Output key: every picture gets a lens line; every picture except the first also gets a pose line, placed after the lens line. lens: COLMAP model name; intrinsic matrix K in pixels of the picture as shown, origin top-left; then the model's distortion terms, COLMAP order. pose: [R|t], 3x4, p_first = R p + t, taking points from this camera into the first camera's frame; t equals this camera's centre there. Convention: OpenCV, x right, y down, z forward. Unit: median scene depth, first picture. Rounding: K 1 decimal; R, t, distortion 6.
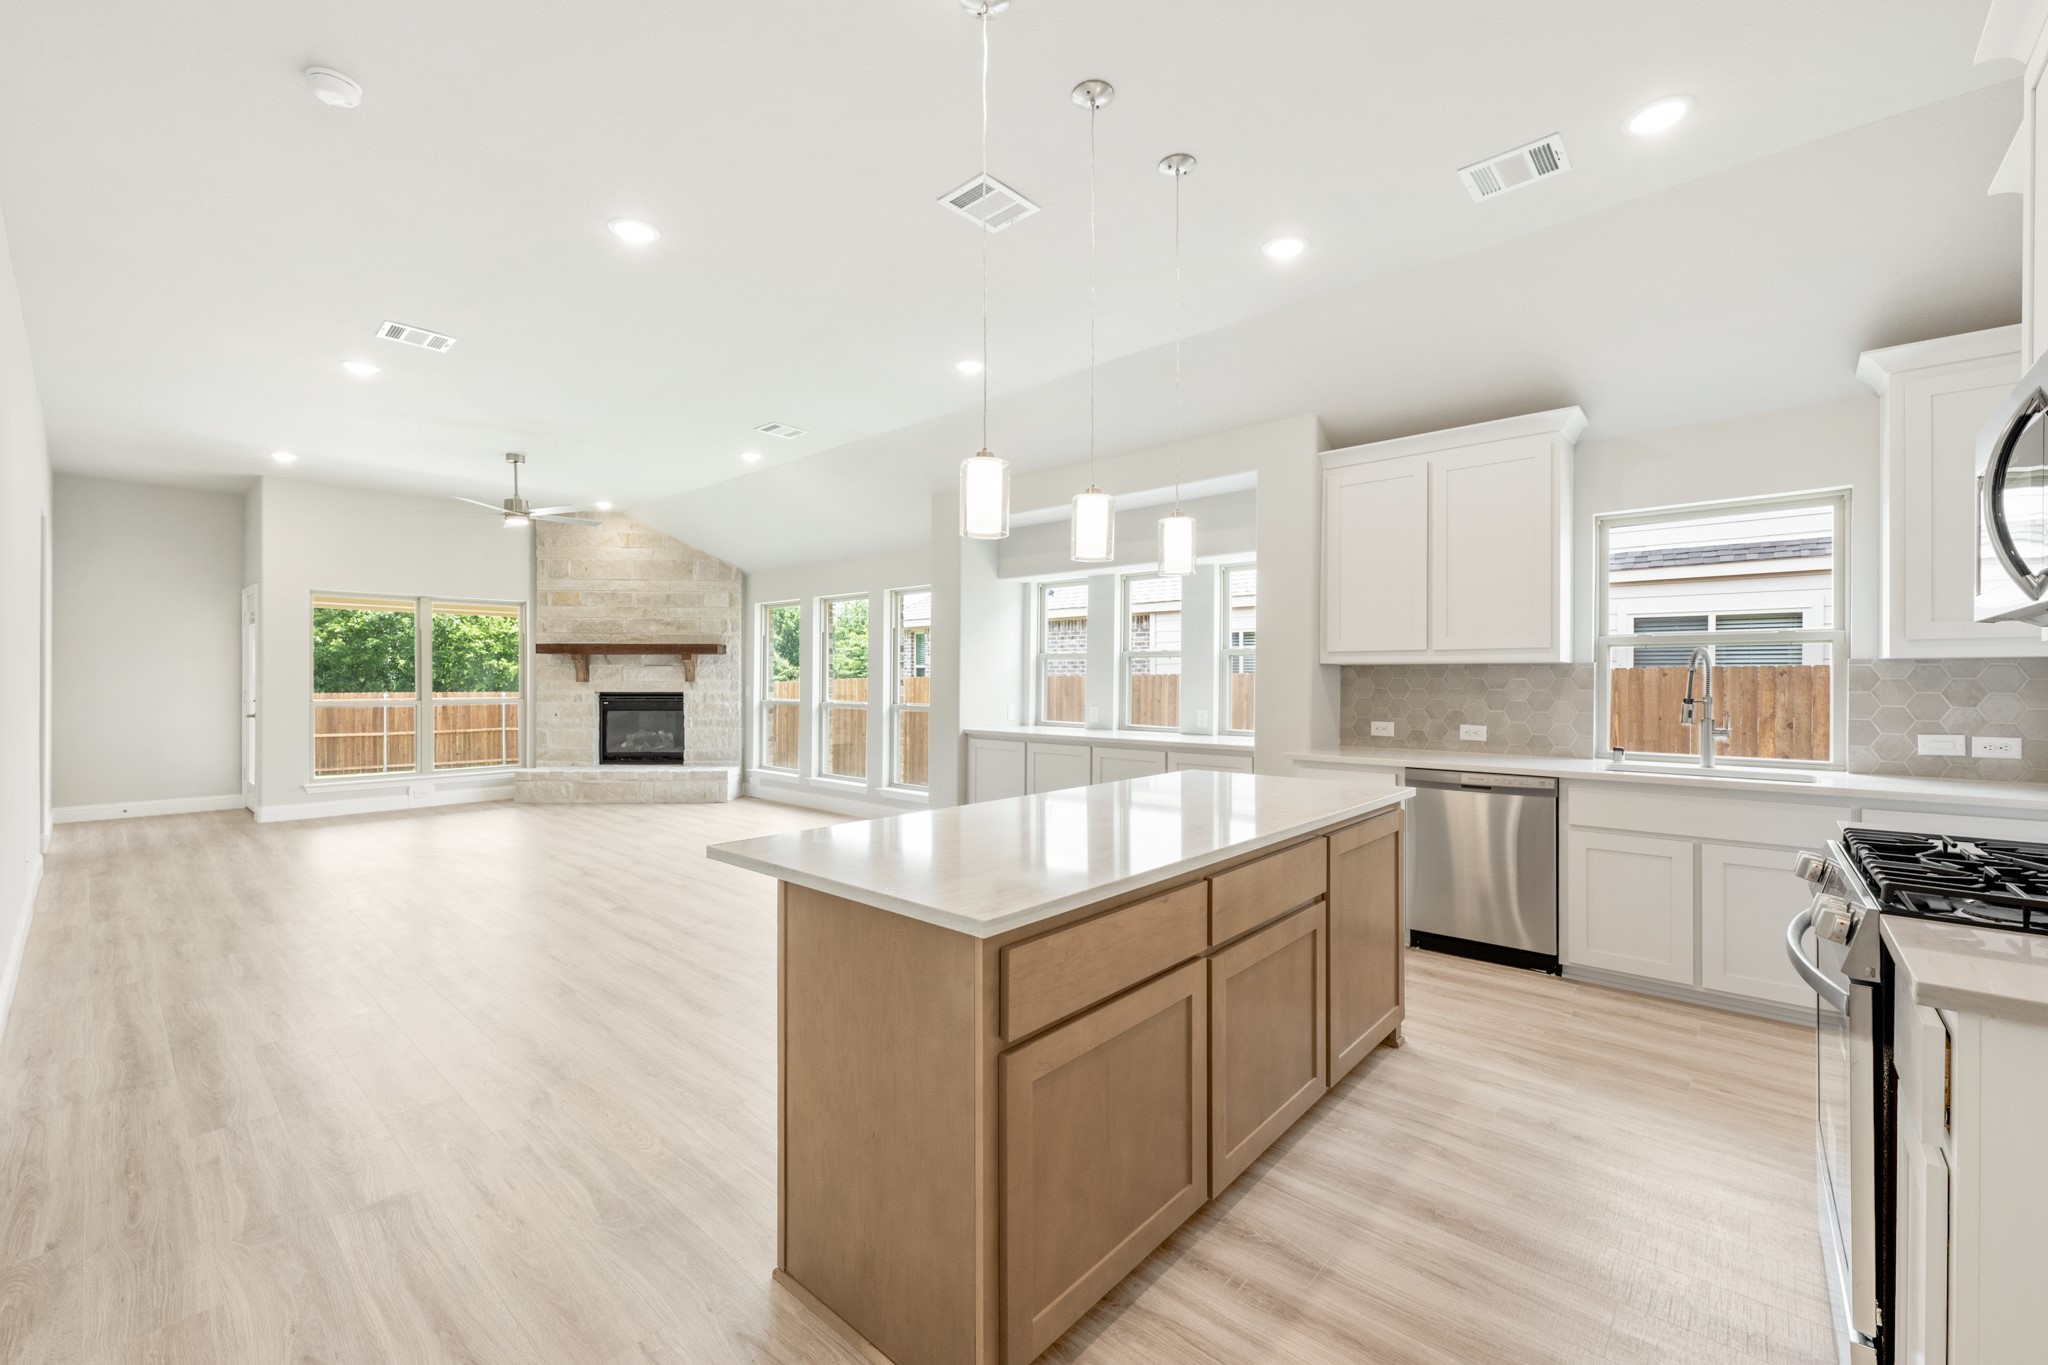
lens RADIAL K [[829.4, 0, 1023.5], [0, 829.4, 676.8], [0, 0, 1]] dist [0.000397, -0.000023]
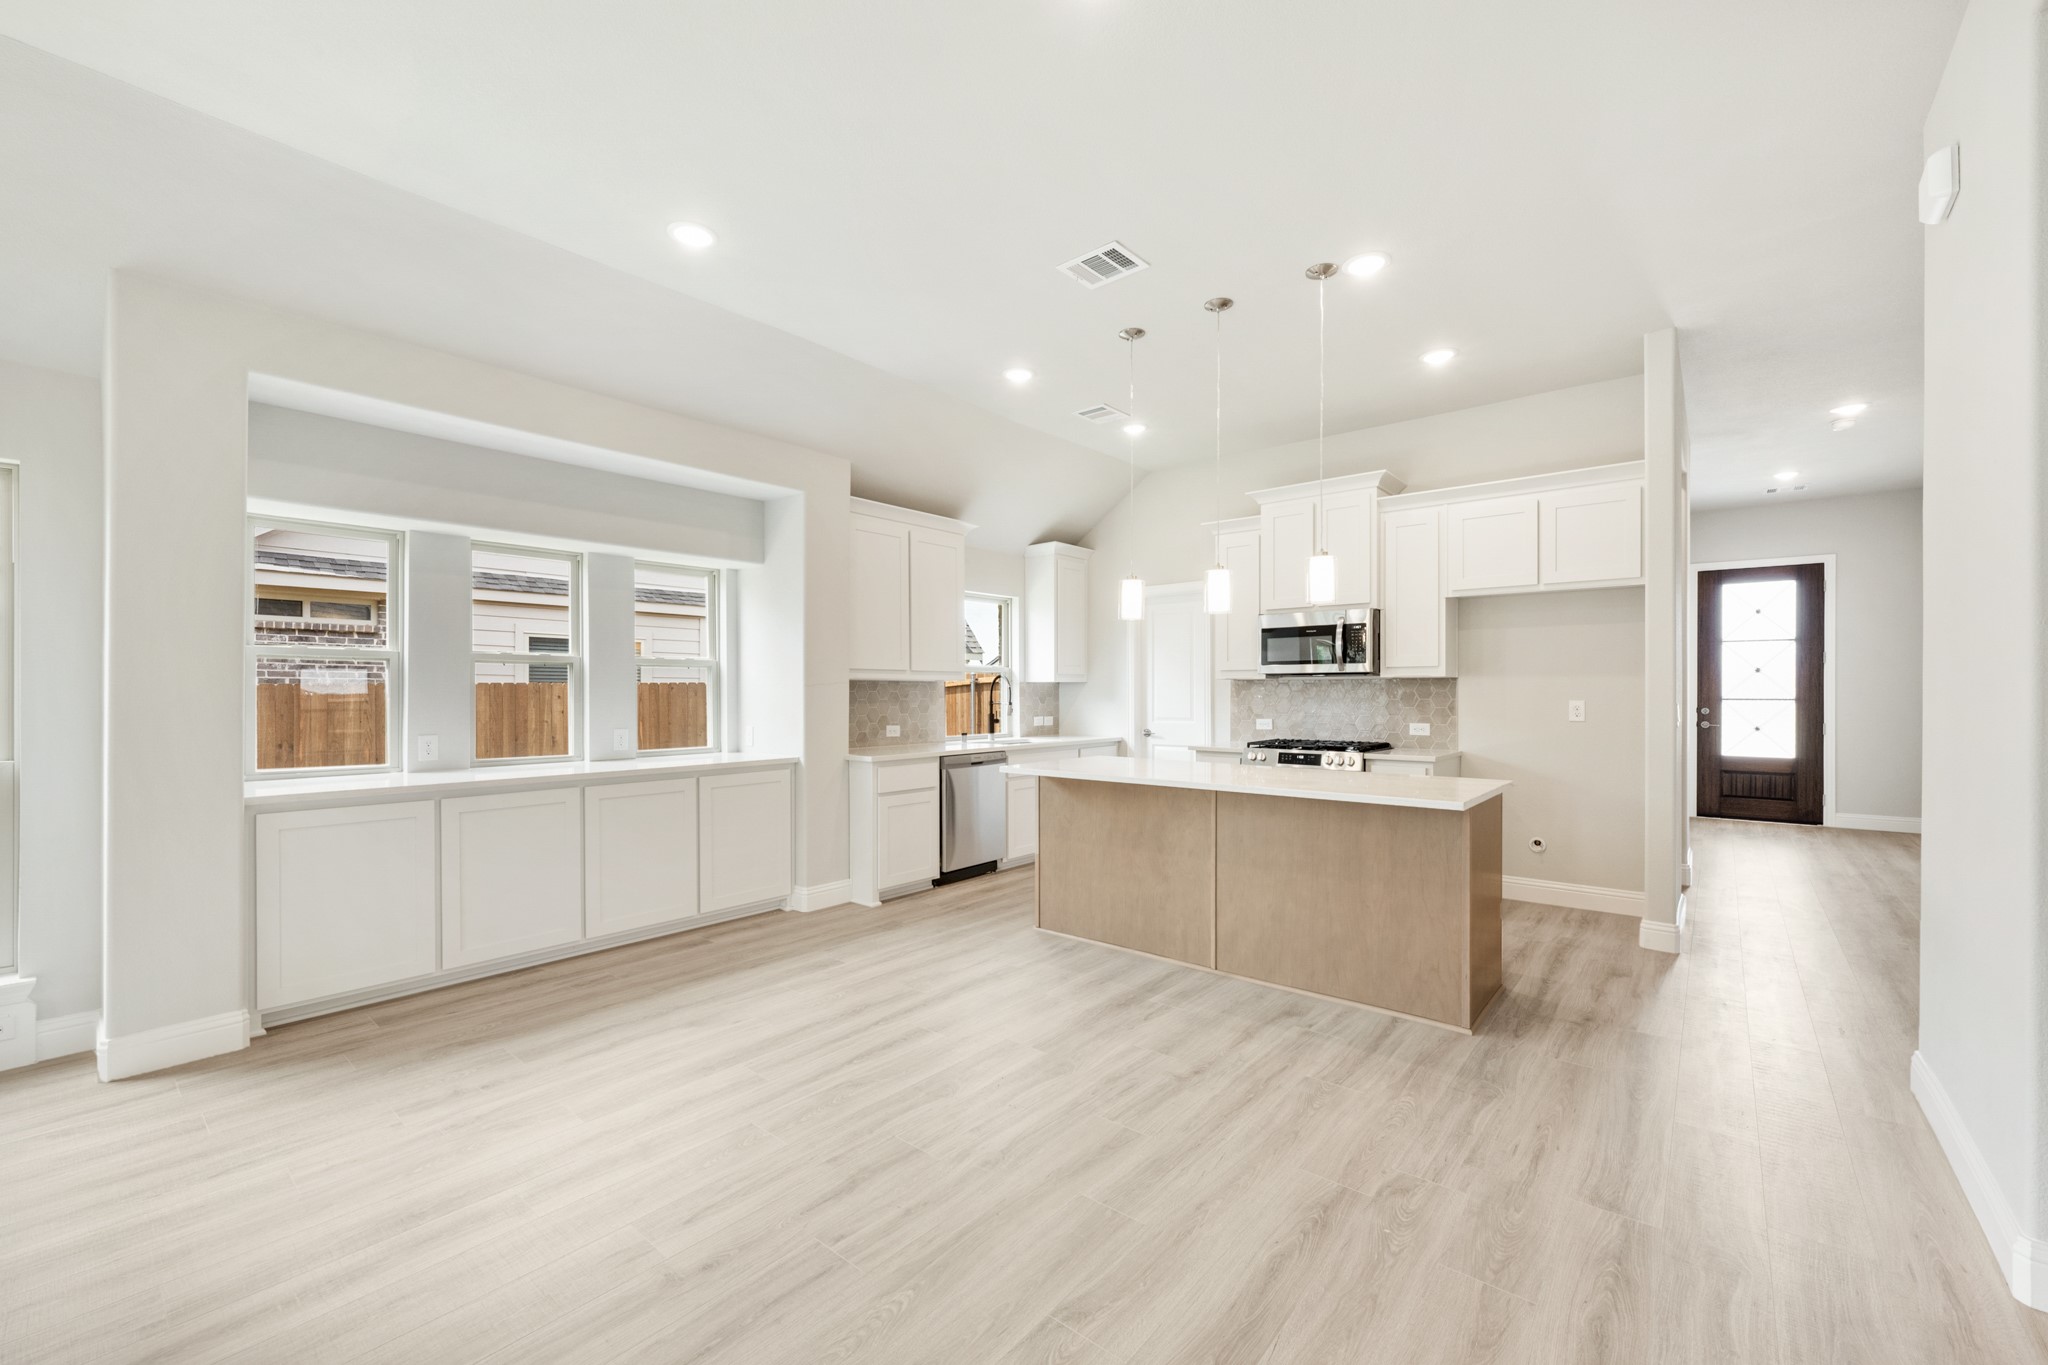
lens RADIAL K [[825.5, 0, 1020.8], [0, 825.5, 695.0], [0, 0, 1]] dist [0.000555, -0.000291]
pose [[-0.024965, -0.004530, 0.999678, -0.399656], [-0.001569, 0.999989, 0.004492, 0.000647], [-0.999687, -0.001457, -0.024972, 0.396731]]
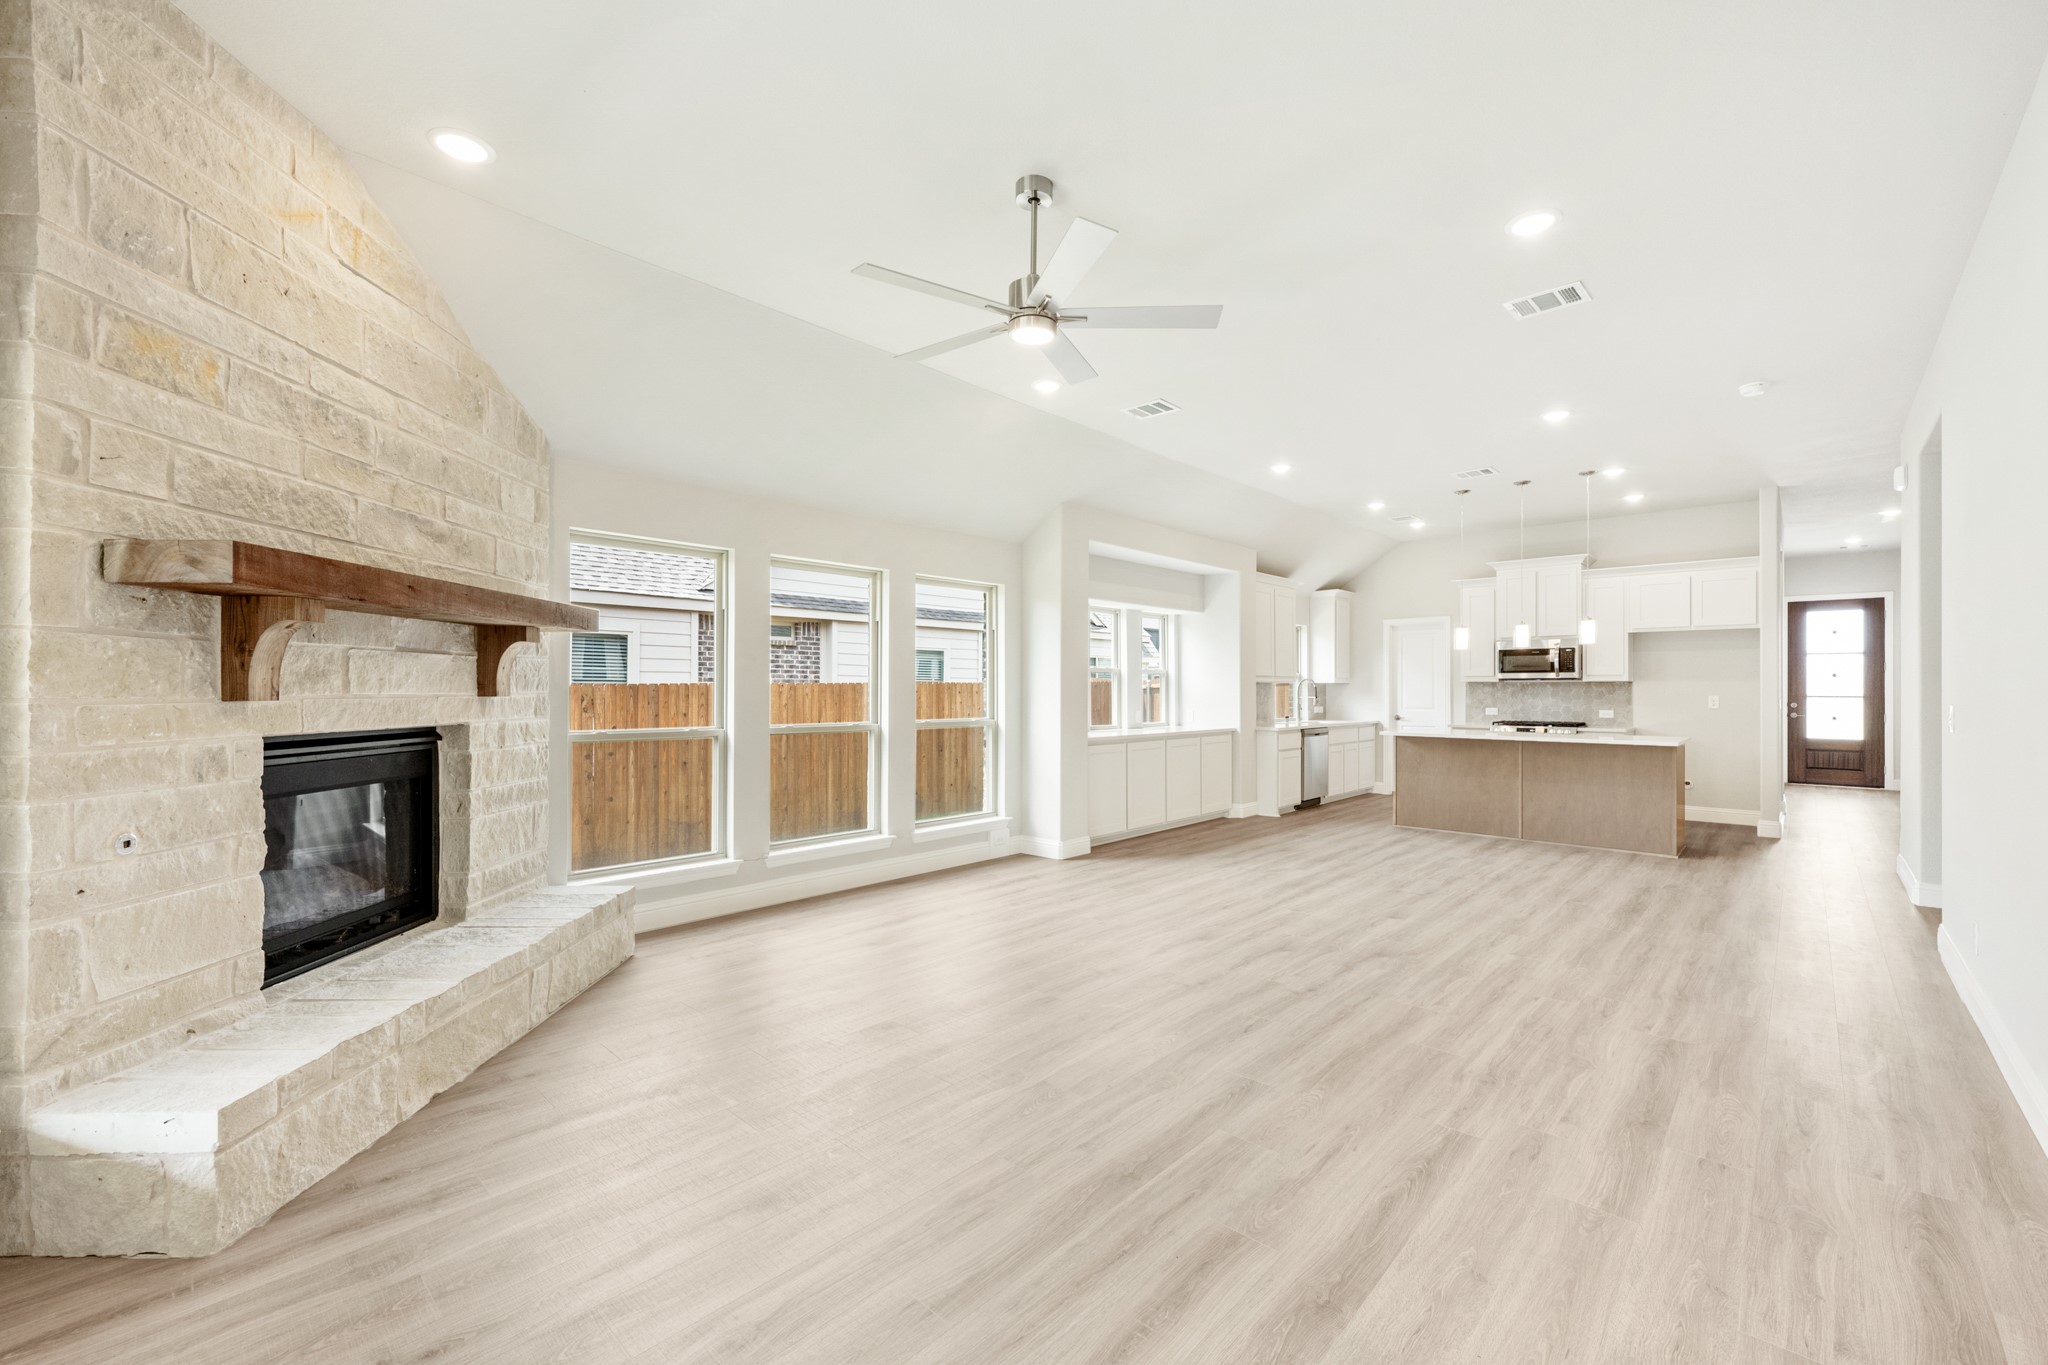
lens RADIAL K [[828.8, 0, 1022.5], [0, 828.8, 688.6], [0, 0, 1]] dist [0.000102, 0.000048]
pose [[0.029629, -0.000099, 0.999561, -0.787103], [-0.004069, 0.999992, 0.000220, 0.001113], [-0.999553, -0.004074, 0.029629, 0.740721]]
